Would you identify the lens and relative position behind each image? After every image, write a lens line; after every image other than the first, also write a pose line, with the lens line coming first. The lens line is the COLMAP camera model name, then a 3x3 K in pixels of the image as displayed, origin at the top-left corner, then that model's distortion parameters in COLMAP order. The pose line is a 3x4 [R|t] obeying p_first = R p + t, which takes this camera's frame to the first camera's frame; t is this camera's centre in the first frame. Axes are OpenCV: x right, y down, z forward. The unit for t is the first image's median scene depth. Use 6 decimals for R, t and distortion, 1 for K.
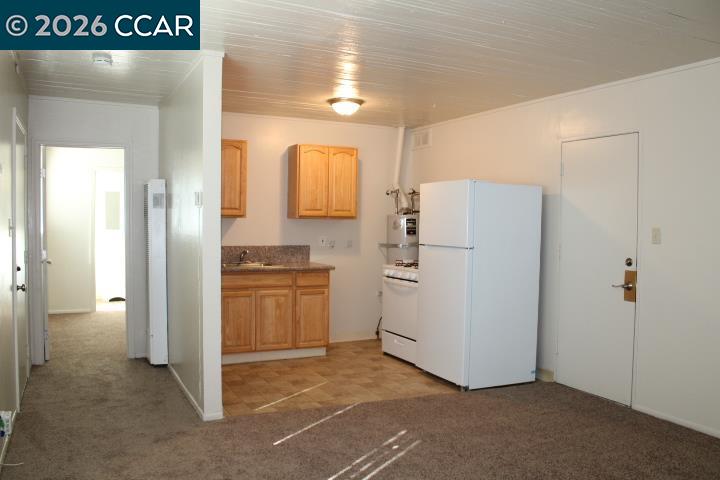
lens RADIAL K [[600.5, 0, 360.0], [0, 600.5, 240.0], [0, 0, 1]] dist [-0.149996, 0.143620]
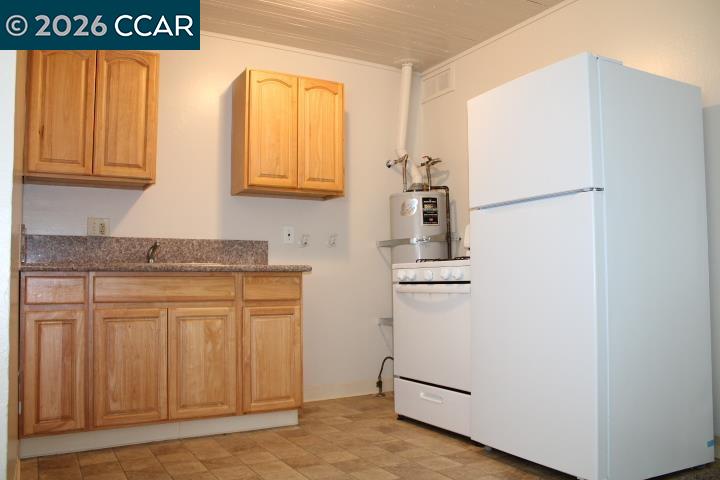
lens RADIAL K [[600.5, 0, 360.0], [0, 600.5, 240.0], [0, 0, 1]] dist [-0.149996, 0.143620]
pose [[0.998023, -0.017528, 0.060355, -0.029585], [0.023389, 0.994929, -0.097820, 0.076429], [-0.058334, 0.099038, 0.993372, 0.426996]]
